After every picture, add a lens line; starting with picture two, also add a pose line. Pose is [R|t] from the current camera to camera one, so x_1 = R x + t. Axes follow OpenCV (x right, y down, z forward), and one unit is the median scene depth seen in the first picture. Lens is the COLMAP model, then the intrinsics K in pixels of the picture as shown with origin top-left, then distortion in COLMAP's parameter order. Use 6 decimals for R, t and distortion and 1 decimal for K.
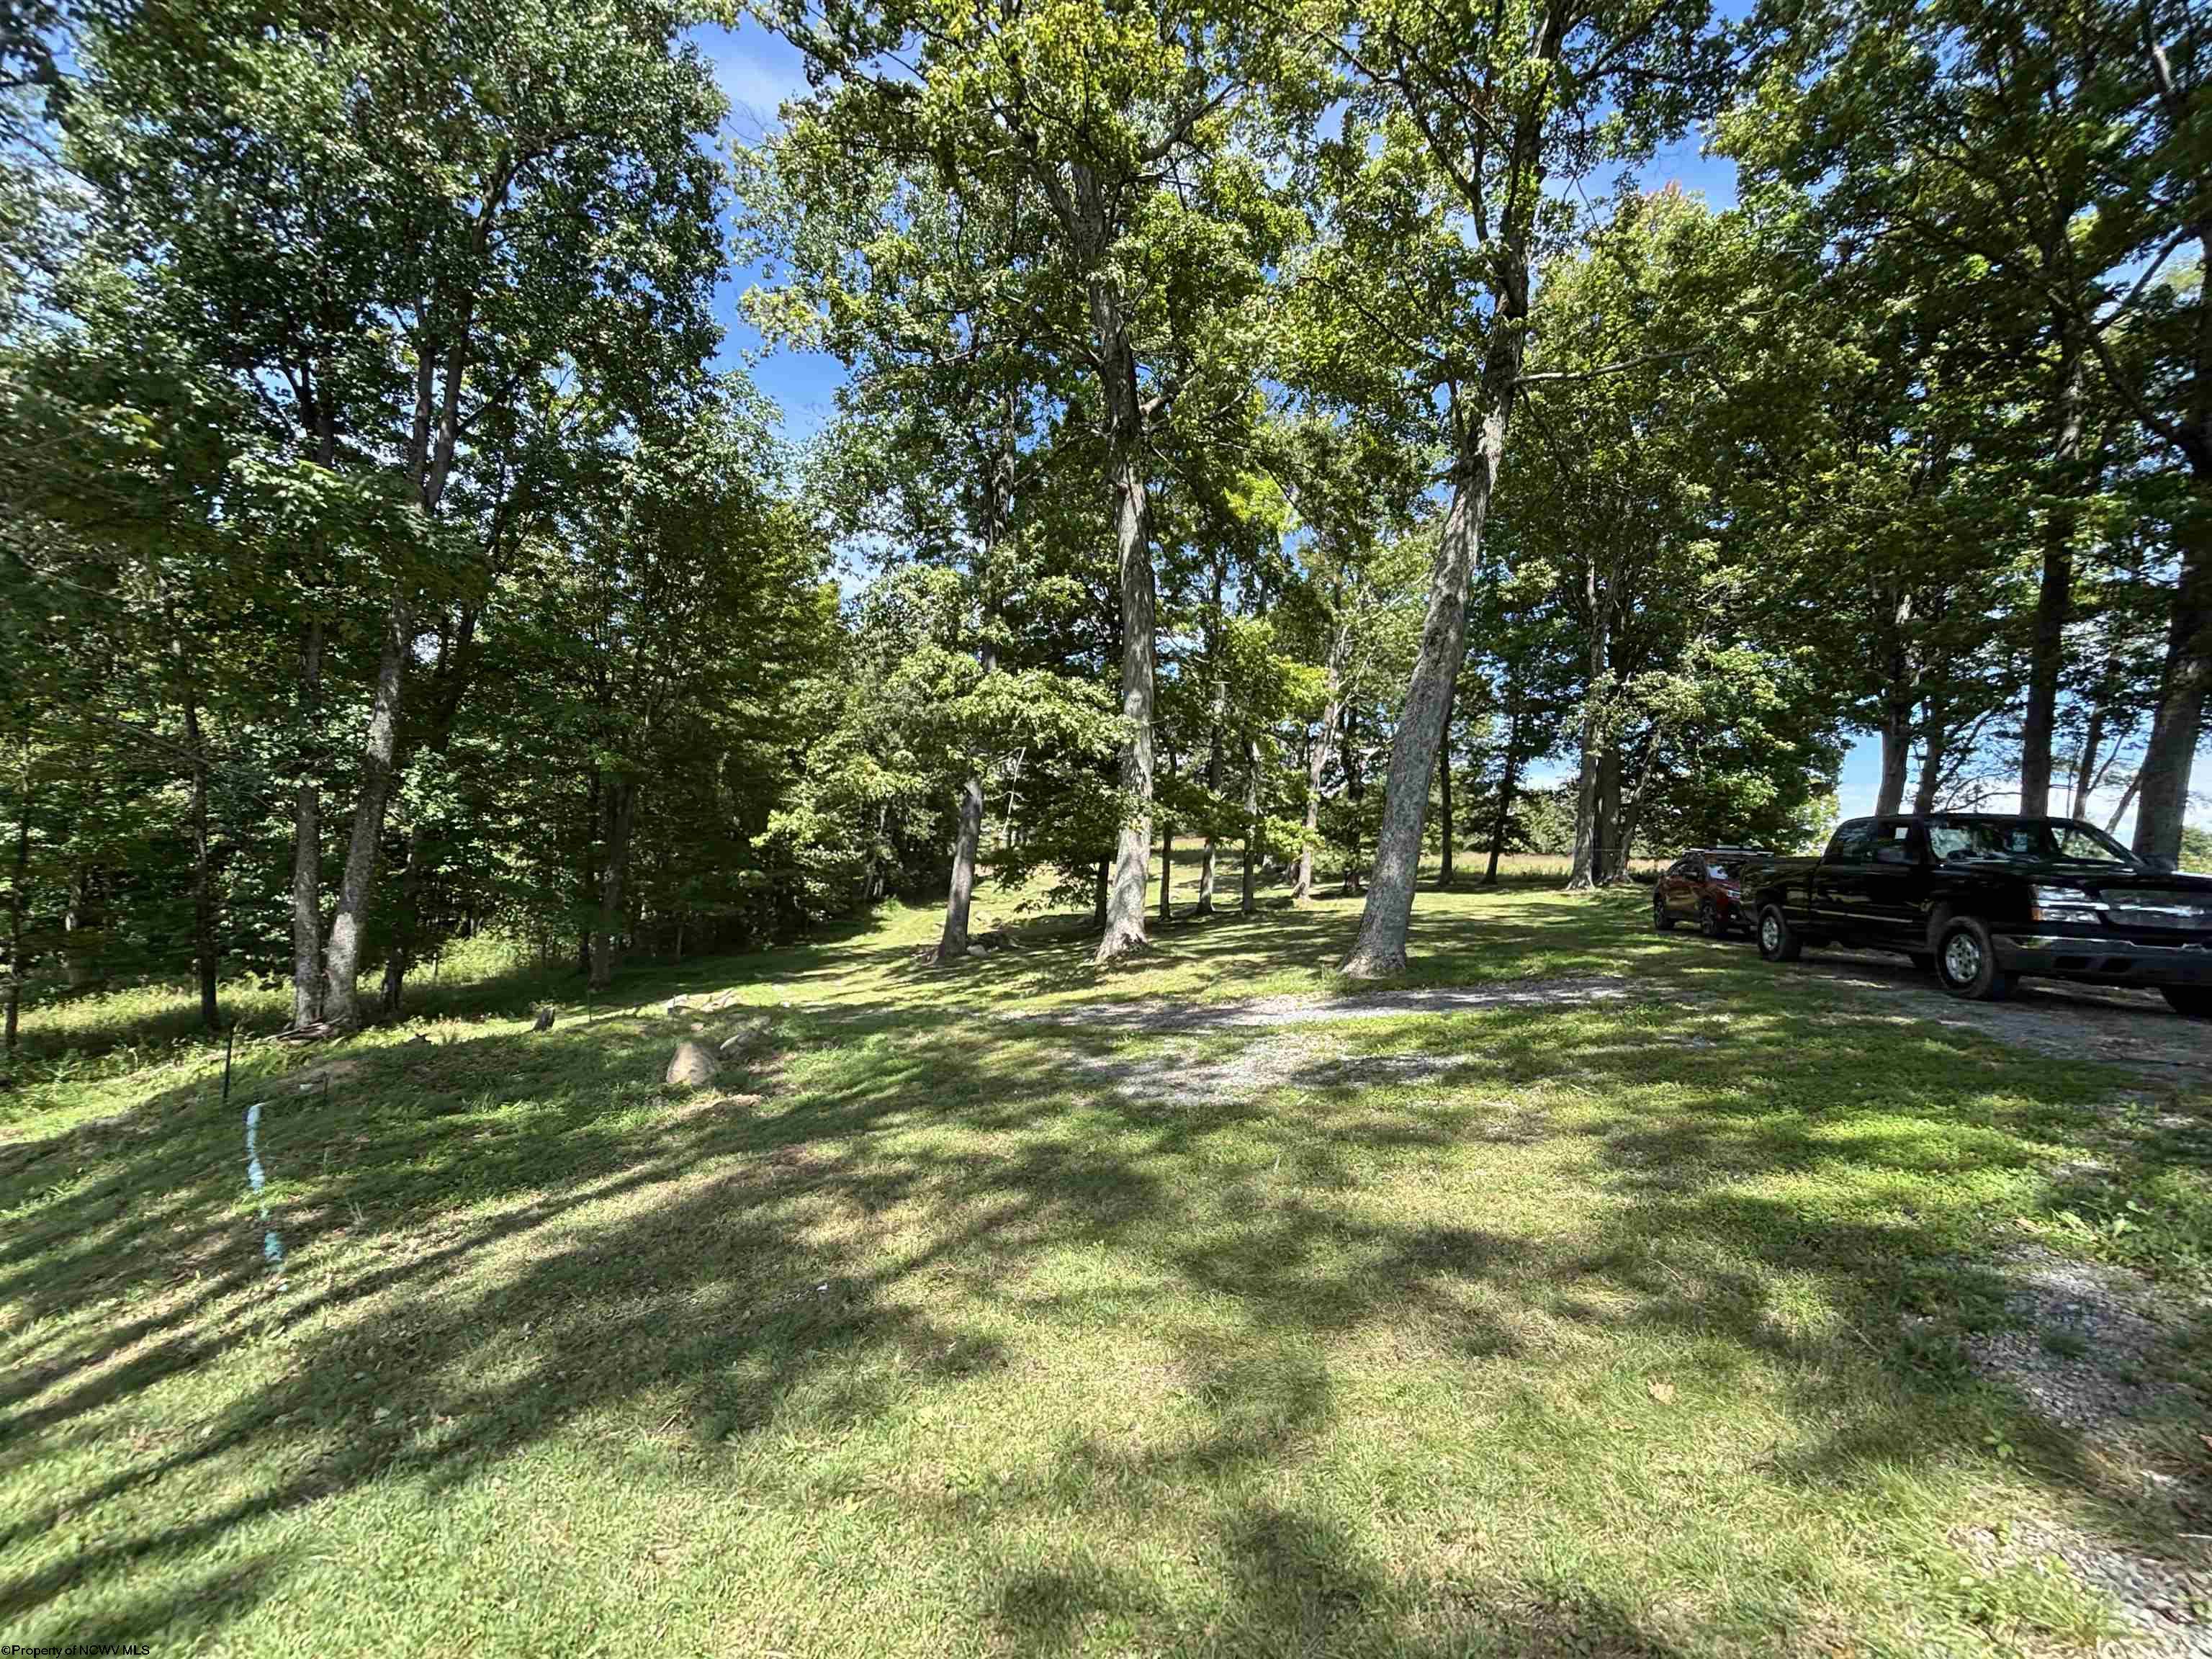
lens RADIAL K [[893.4, 0, 1104.3], [0, 893.4, 824.7], [0, 0, 1]] dist [0.001281, -0.000080]
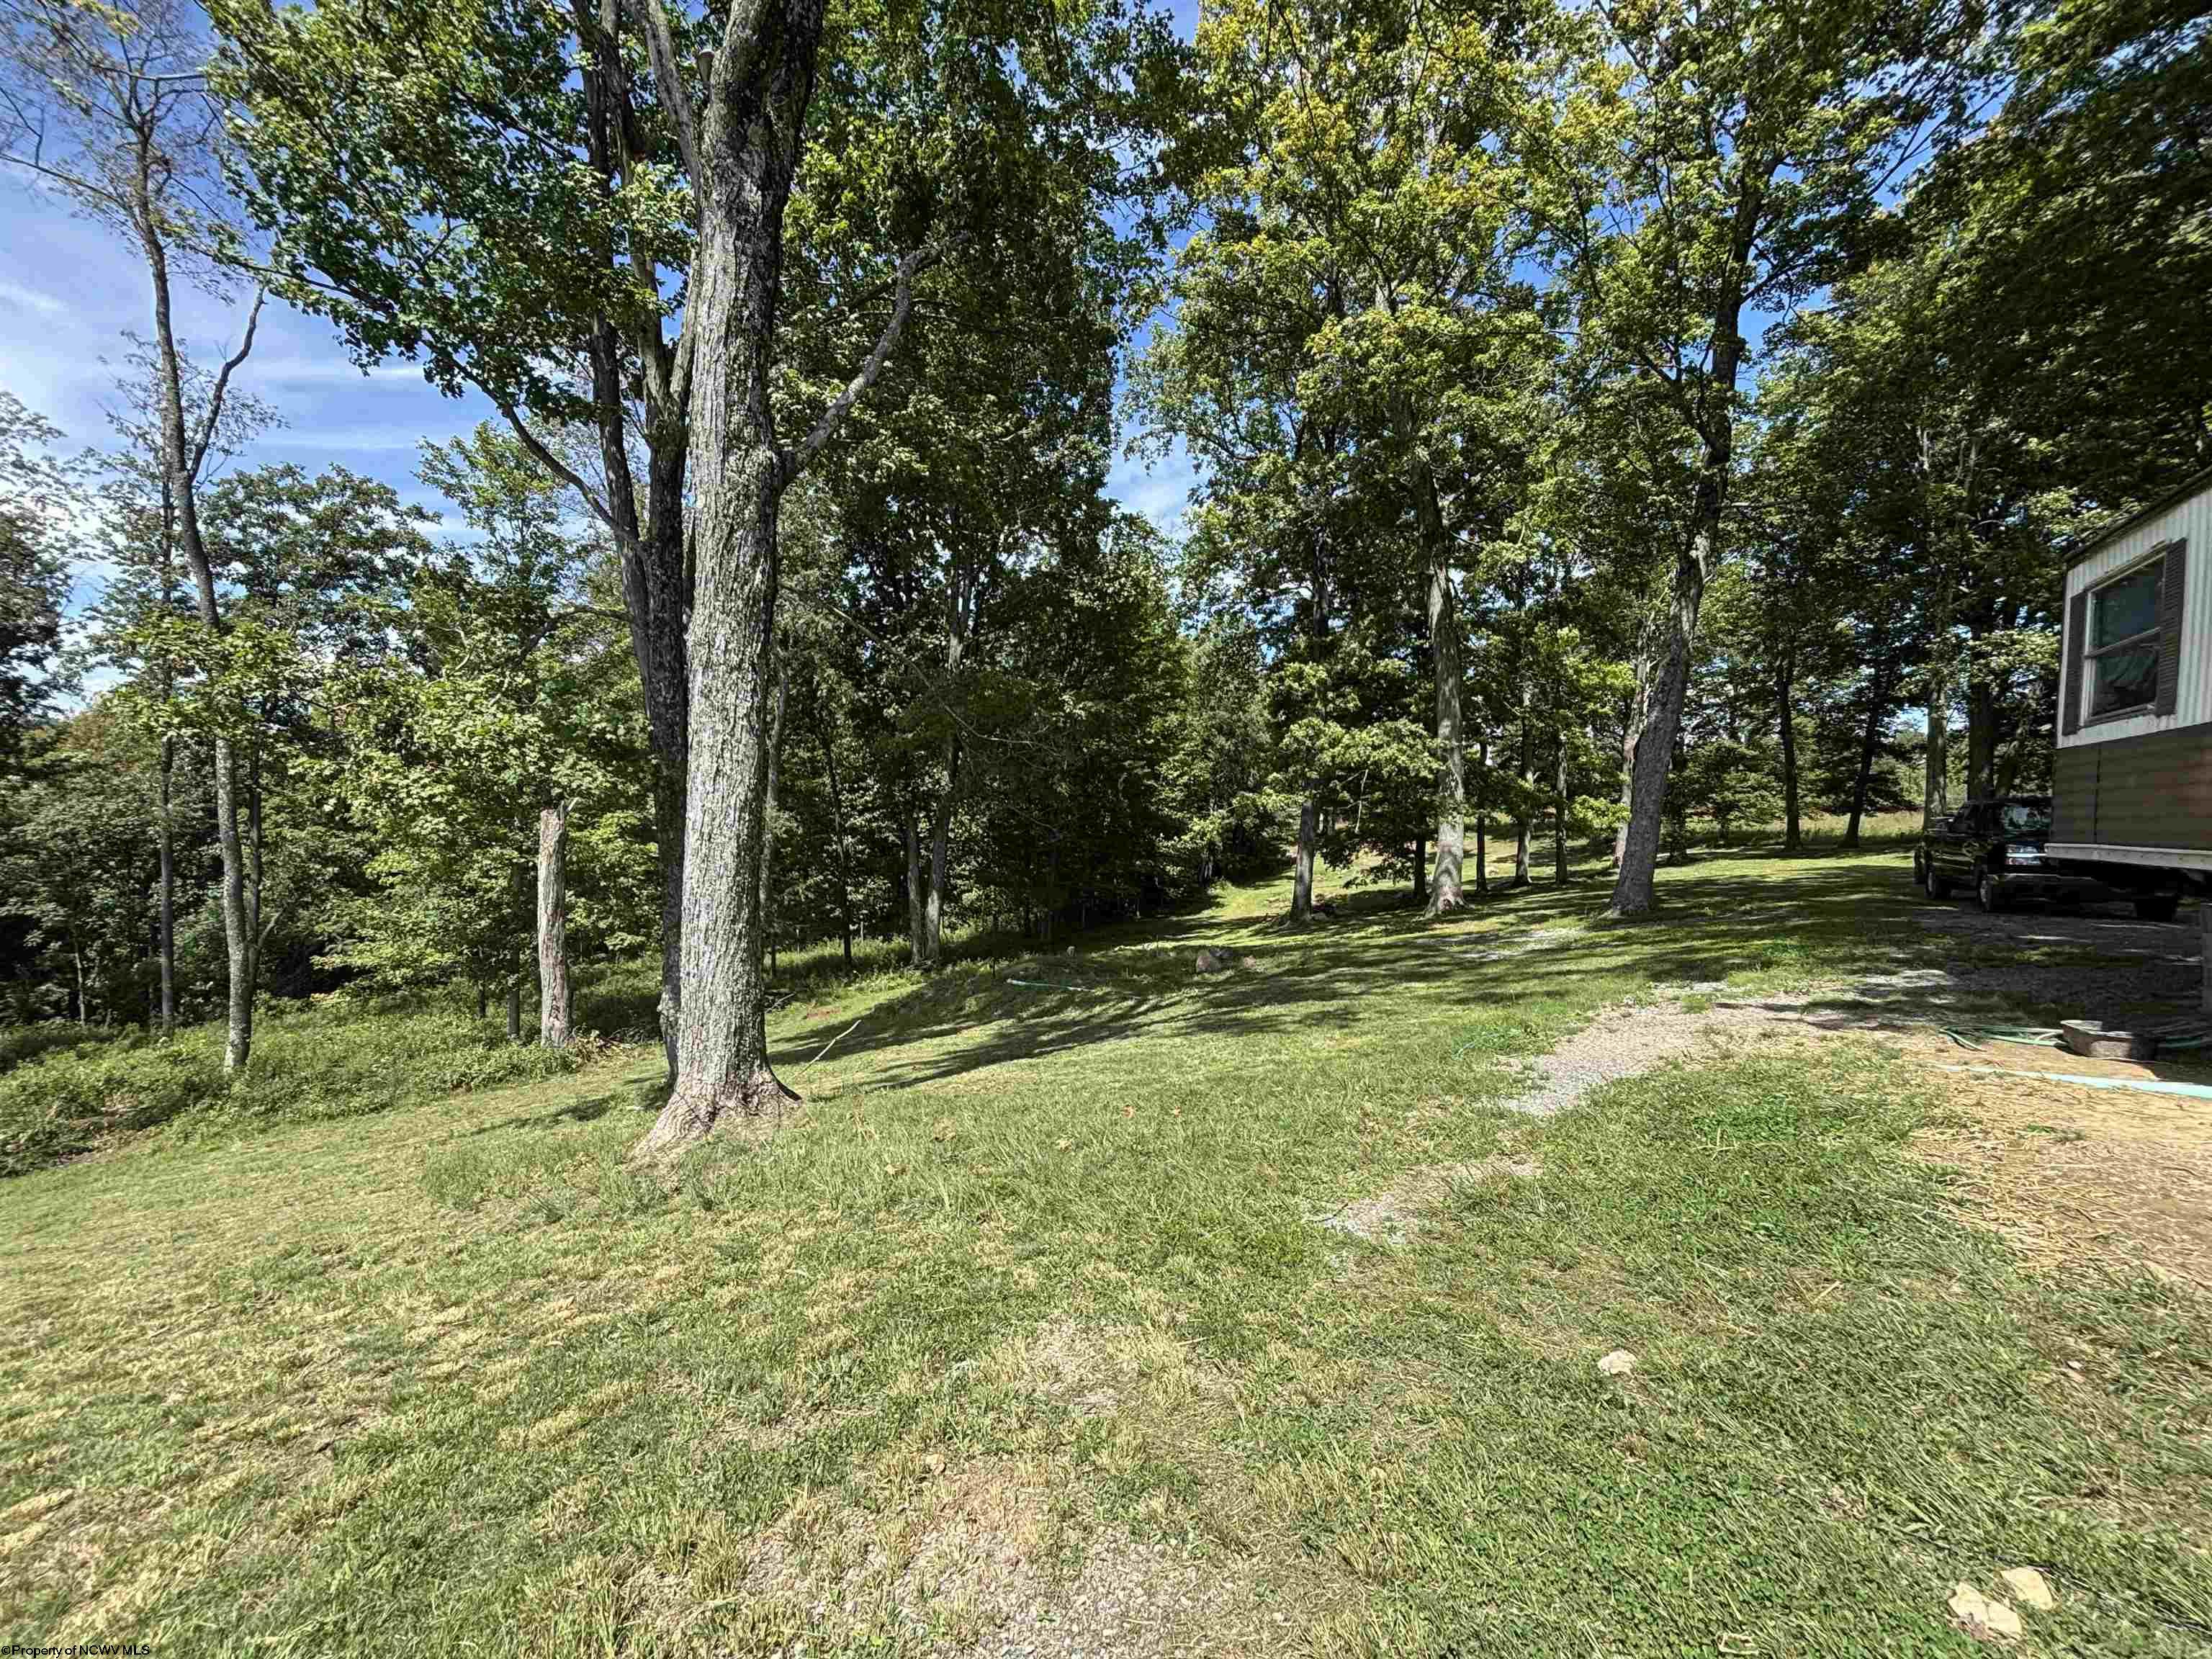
lens RADIAL K [[893.4, 0, 1109.6], [0, 893.4, 834.2], [0, 0, 1]] dist [0.001281, -0.000080]
pose [[0.946131, -0.043255, -0.320881, -0.009681], [0.053132, 0.998343, 0.022084, -0.014899], [0.319394, -0.037943, 0.946862, -0.213516]]
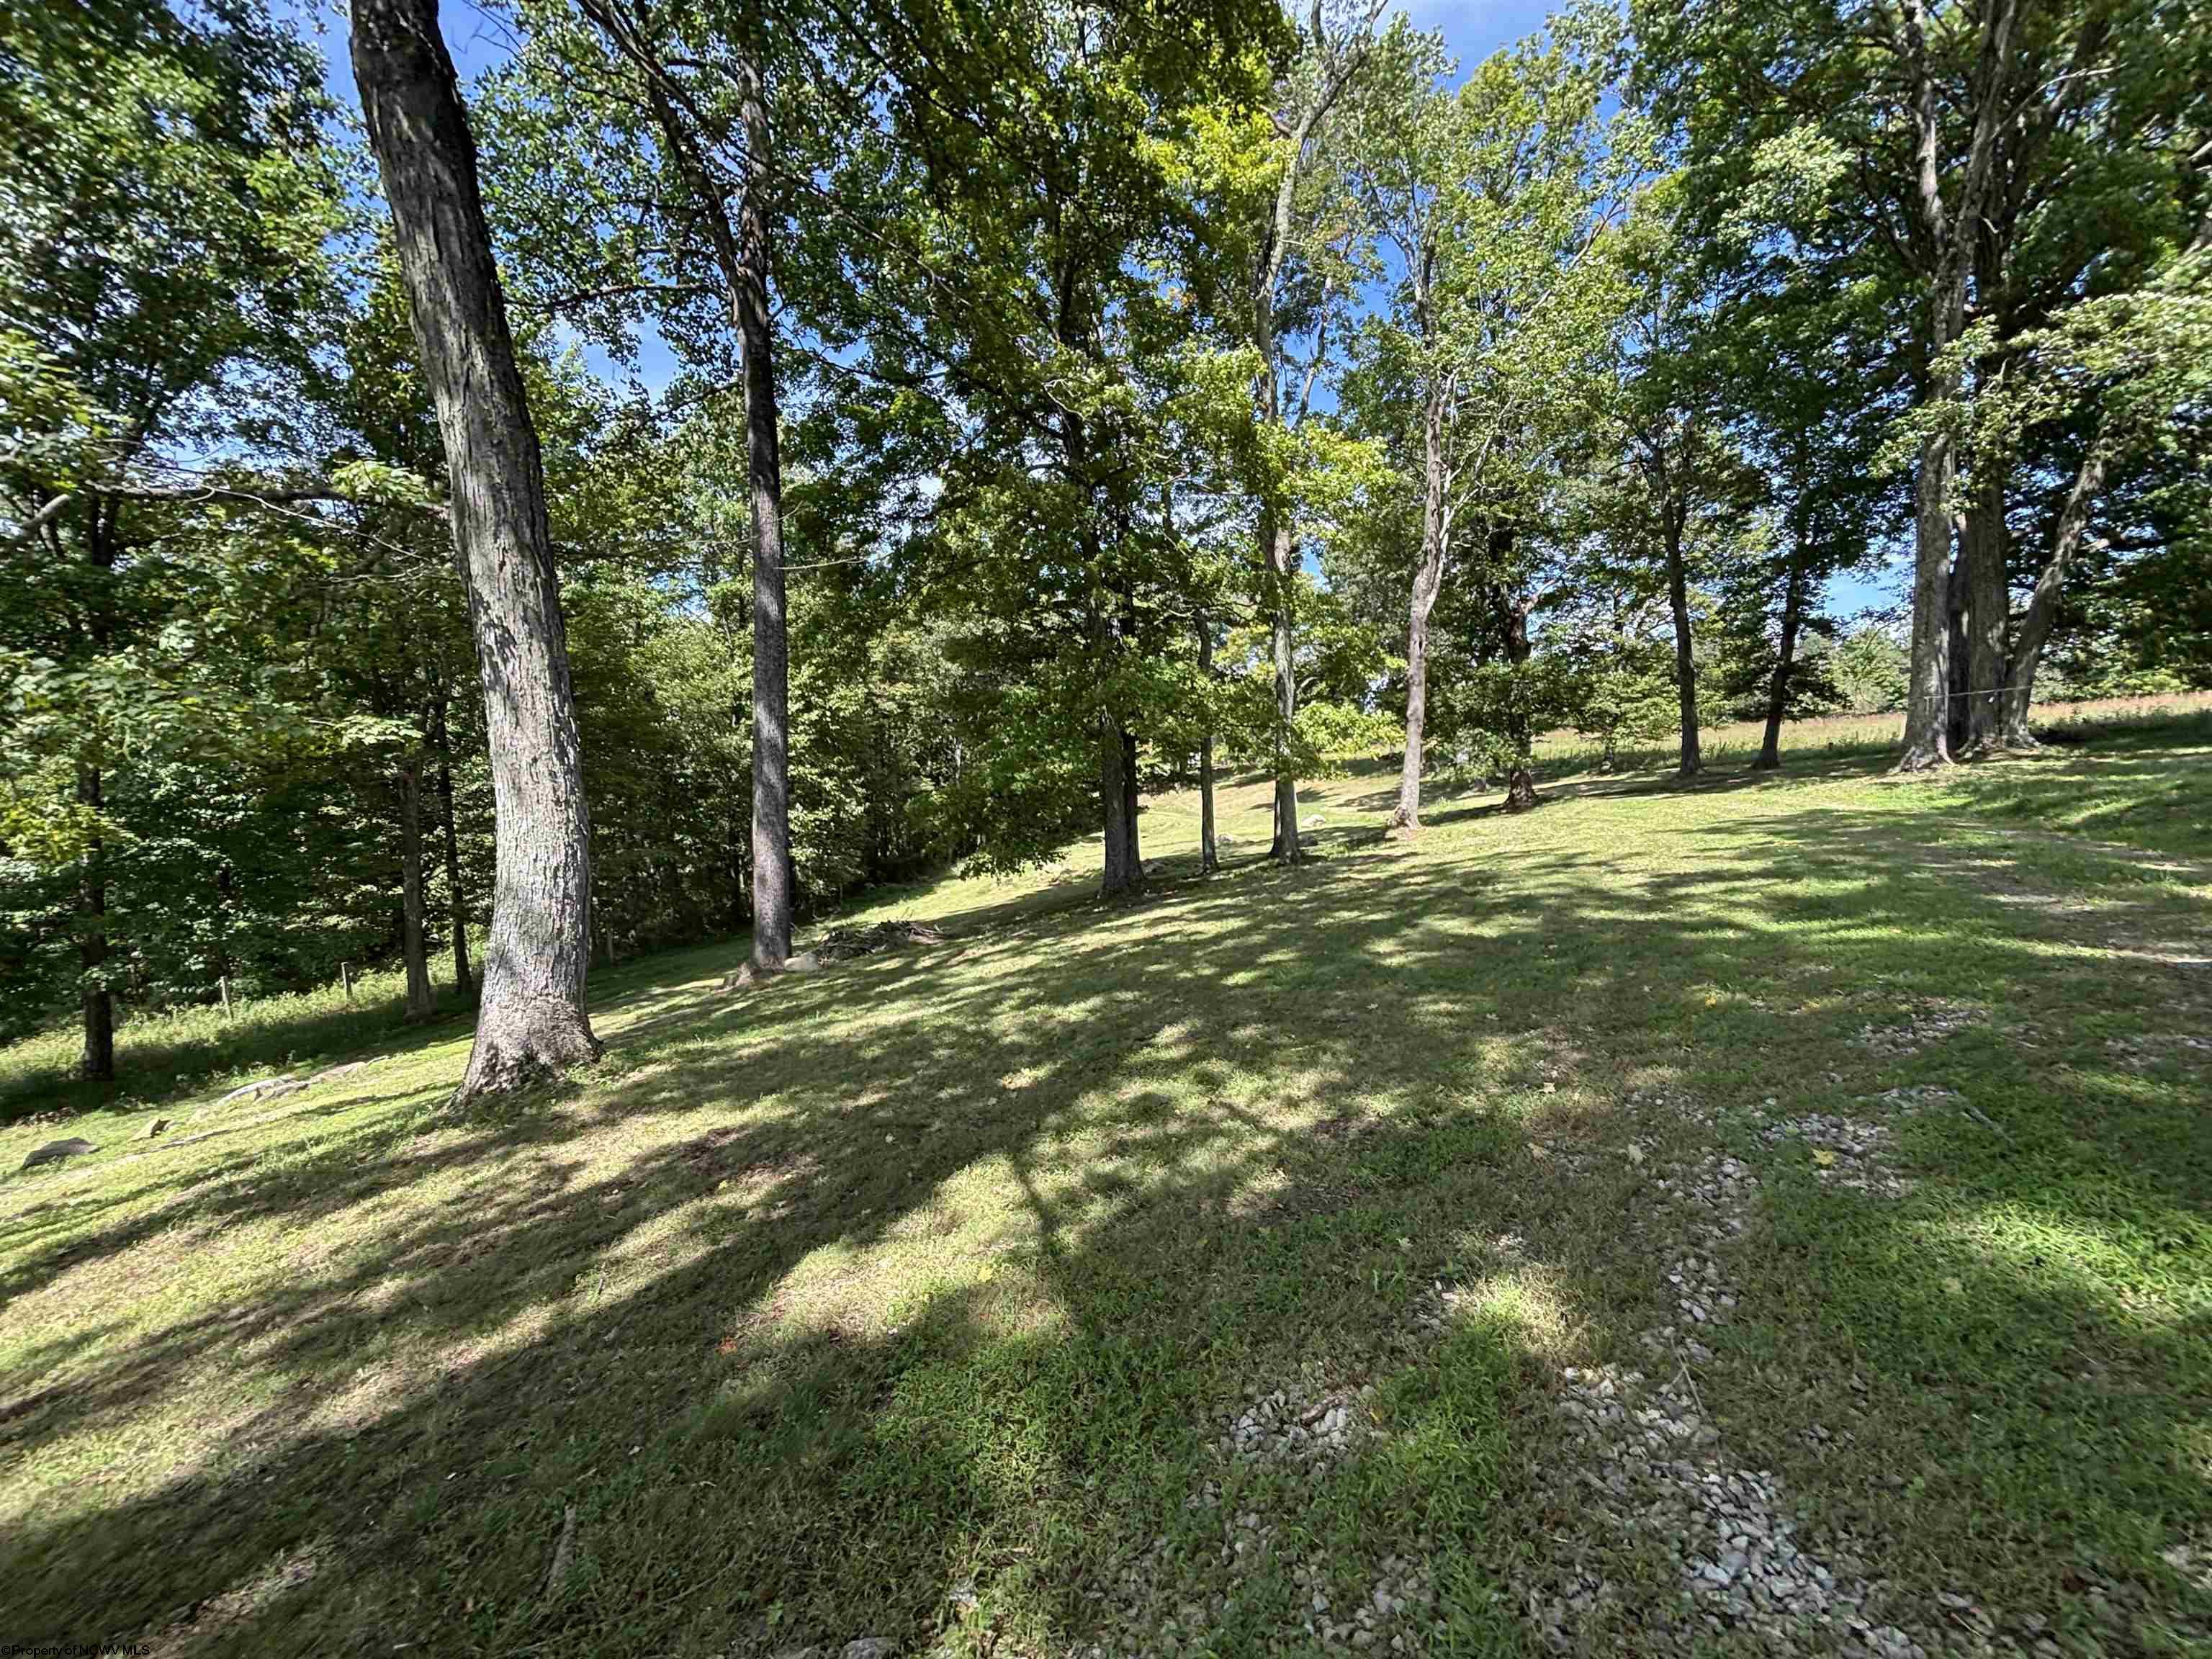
lens RADIAL K [[893.4, 0, 1105.4], [0, 893.4, 827.5], [0, 0, 1]] dist [0.001281, -0.000080]
pose [[0.962130, -0.080202, -0.260524, 0.177890], [0.103425, 0.991678, 0.076668, 0.011923], [0.252207, -0.100709, 0.962418, 0.321109]]
